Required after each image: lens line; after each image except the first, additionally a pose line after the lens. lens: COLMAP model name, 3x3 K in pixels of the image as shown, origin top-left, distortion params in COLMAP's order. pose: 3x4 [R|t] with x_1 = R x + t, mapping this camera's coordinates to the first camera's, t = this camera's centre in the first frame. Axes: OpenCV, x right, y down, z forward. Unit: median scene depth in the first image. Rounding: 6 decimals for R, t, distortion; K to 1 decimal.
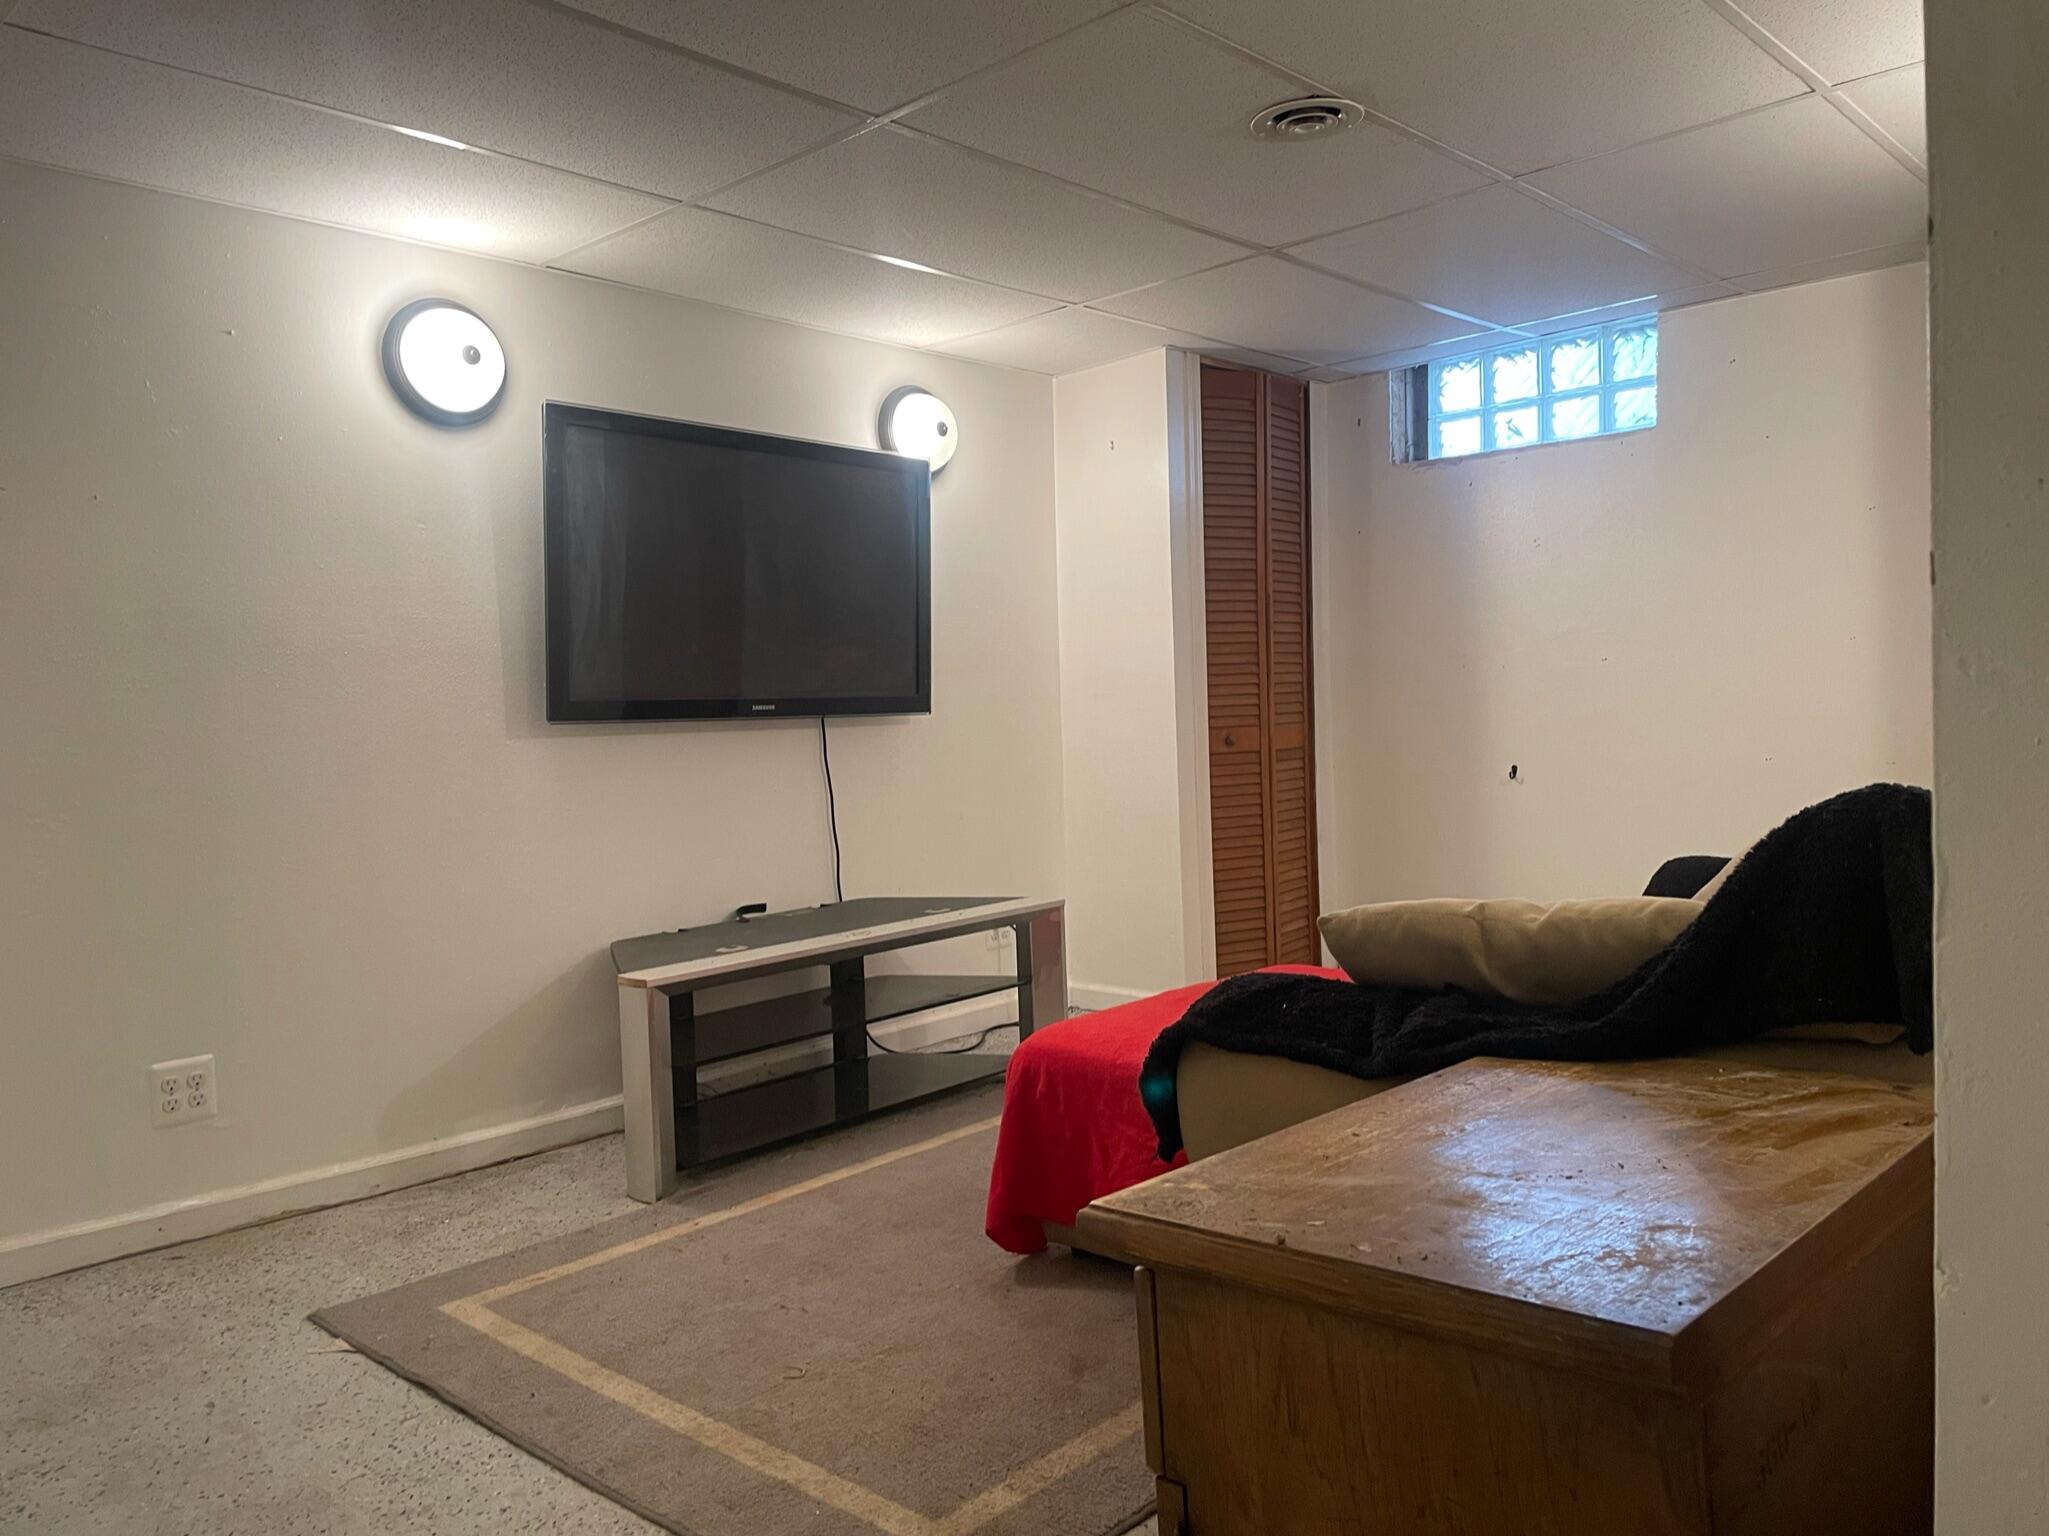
lens RADIAL K [[1527.6, 0, 1027.2], [0, 1527.6, 770.0], [0, 0, 1]] dist [0.067669, -0.015696]
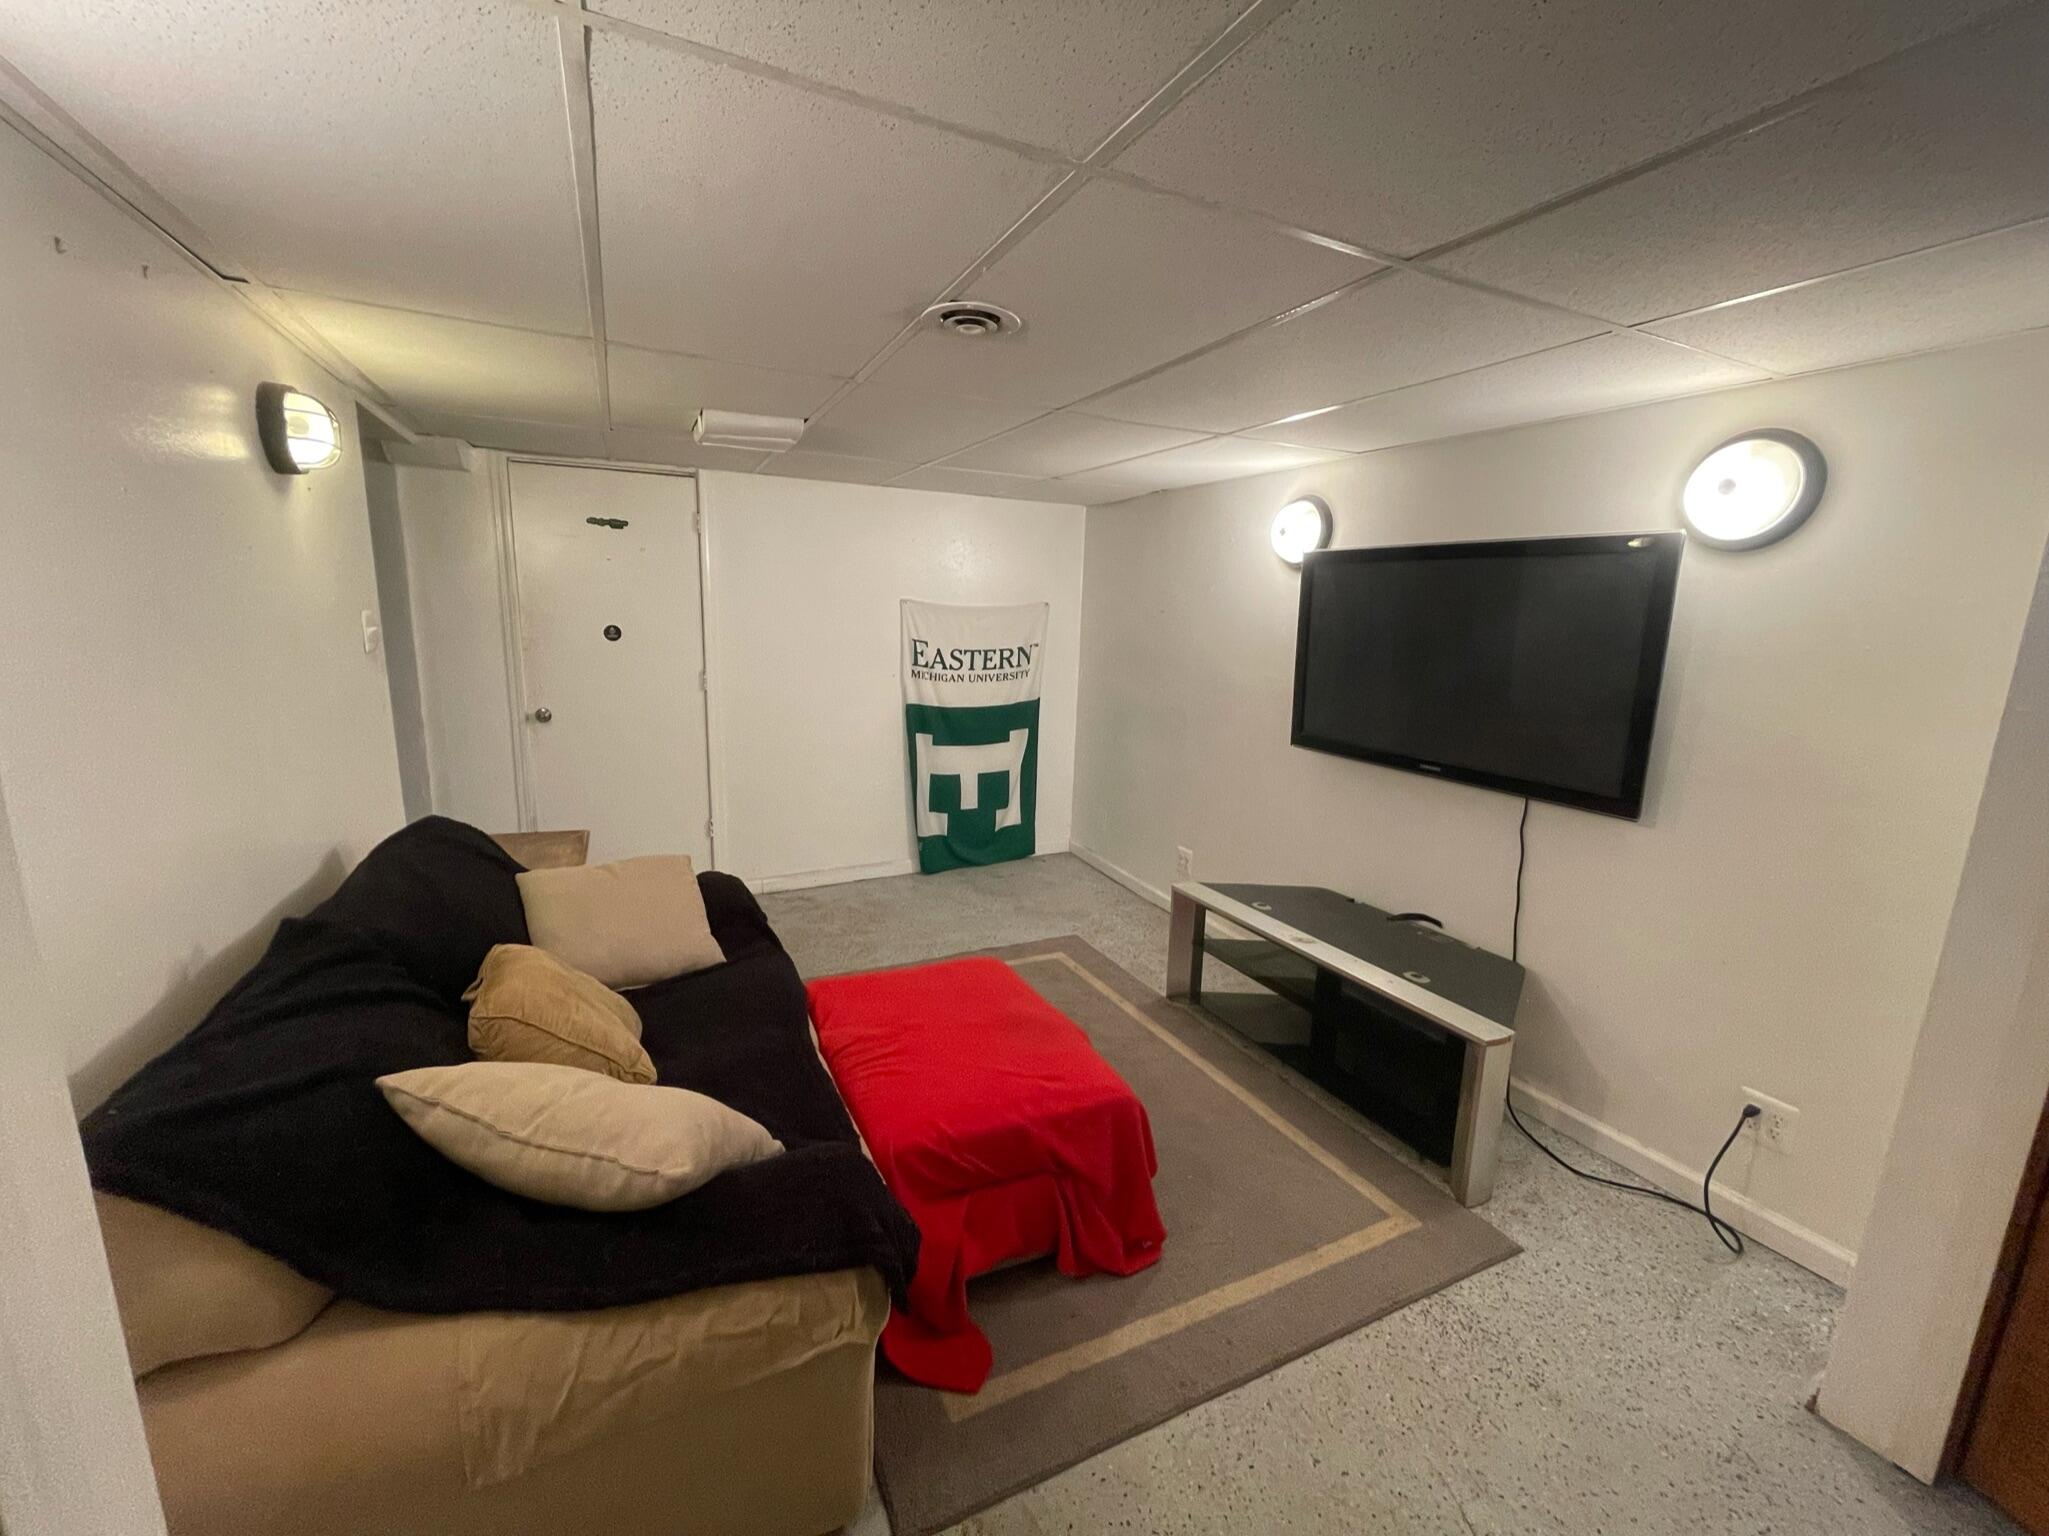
lens RADIAL K [[822.1, 0, 1022.3], [0, 822.1, 768.7], [0, 0, 1]] dist [-0.003554, -0.000205]
pose [[-0.357911, 0.196444, -0.912858, 0.710104], [-0.061820, 0.970489, 0.233085, -0.224246], [0.931707, 0.139857, -0.335204, 1.163322]]
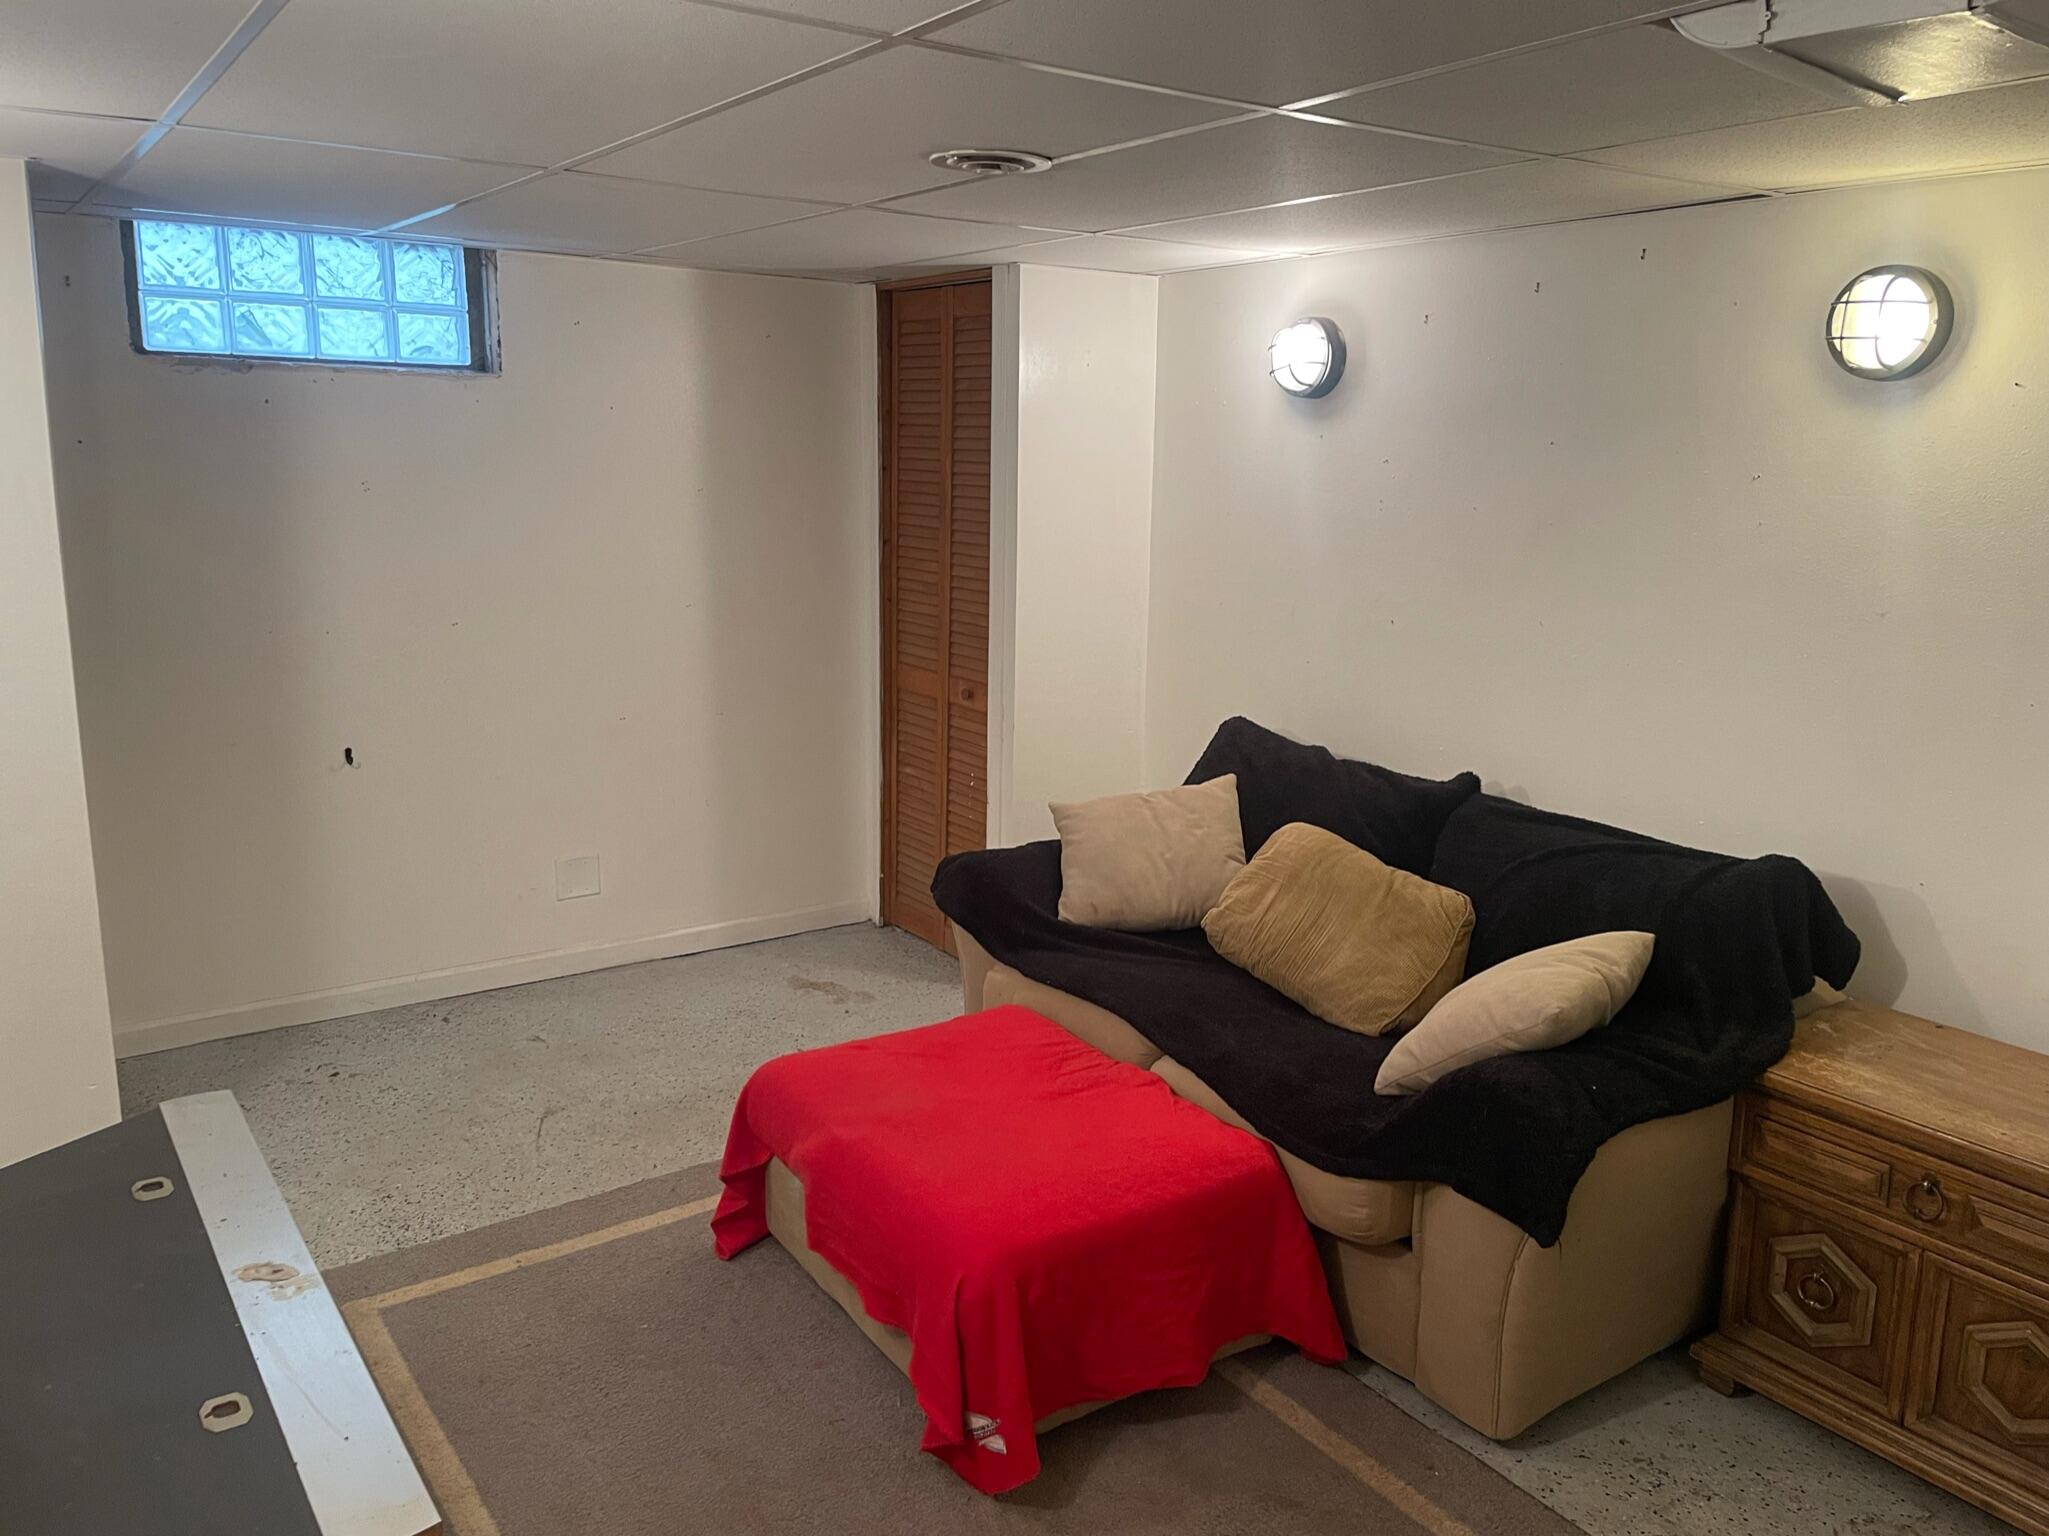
lens RADIAL K [[1527.6, 0, 1024.0], [0, 1527.6, 769.8], [0, 0, 1]] dist [0.067669, -0.015696]
pose [[0.203654, -0.090964, 0.974808, -0.595041], [0.078948, 0.993958, 0.076258, -0.036841], [-0.975855, 0.061429, 0.209605, 0.678448]]
